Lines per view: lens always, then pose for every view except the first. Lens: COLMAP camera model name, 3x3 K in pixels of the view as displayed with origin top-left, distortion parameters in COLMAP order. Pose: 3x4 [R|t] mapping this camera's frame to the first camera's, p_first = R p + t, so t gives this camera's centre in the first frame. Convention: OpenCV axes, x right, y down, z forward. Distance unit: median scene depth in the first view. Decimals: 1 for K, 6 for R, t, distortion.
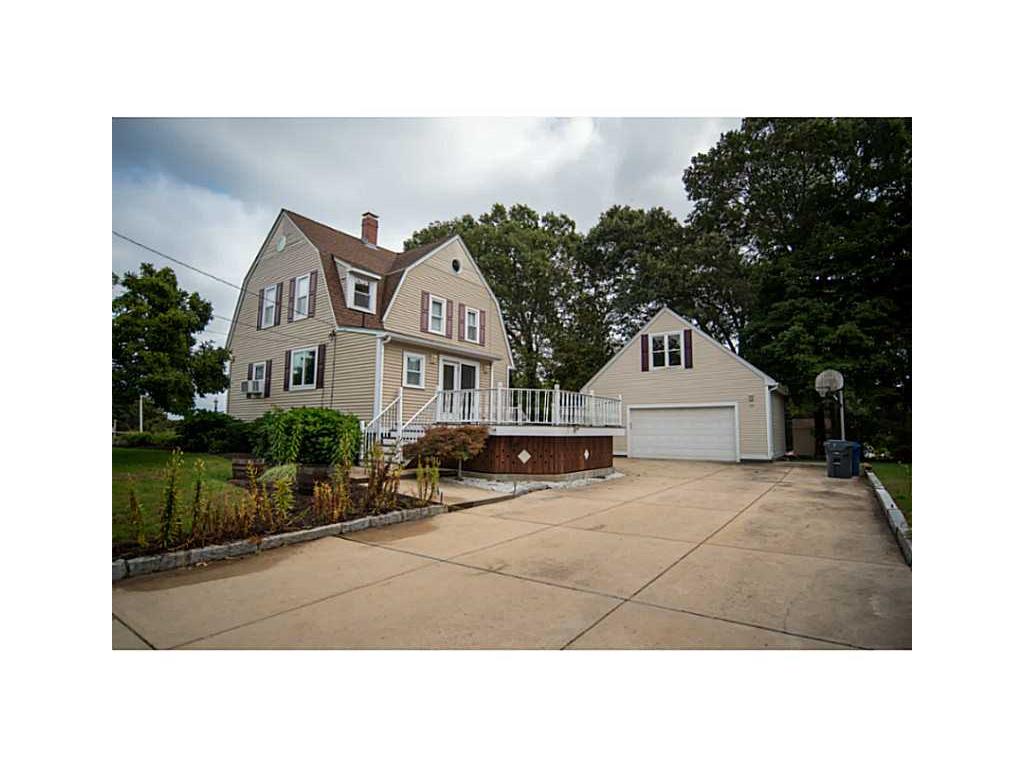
lens RADIAL K [[485.1, 0, 512.0], [0, 485.1, 384.0], [0, 0, 1]] dist [-0.063630, -0.000050]
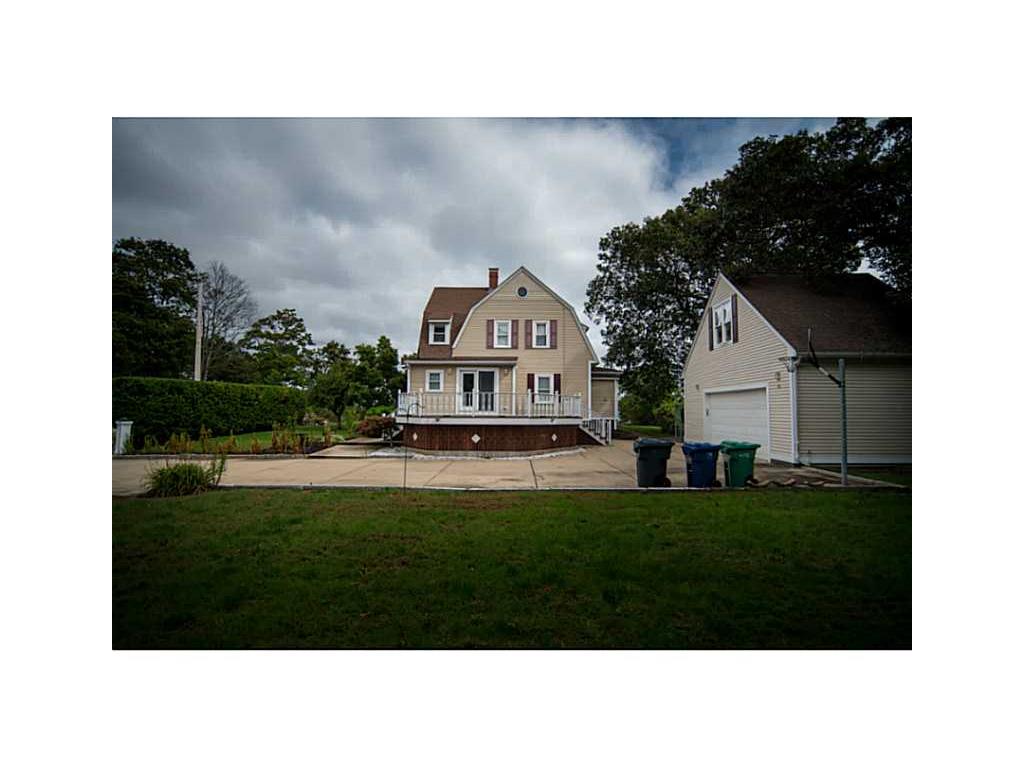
lens RADIAL K [[413.1, 0, 512.0], [0, 413.1, 384.0], [0, 0, 1]] dist [-0.039822, 0.000164]
pose [[0.578106, -0.056298, -0.814017, 0.891171], [0.084009, 0.996422, -0.009251, 0.014251], [0.811626, -0.063037, 0.580767, 0.361039]]
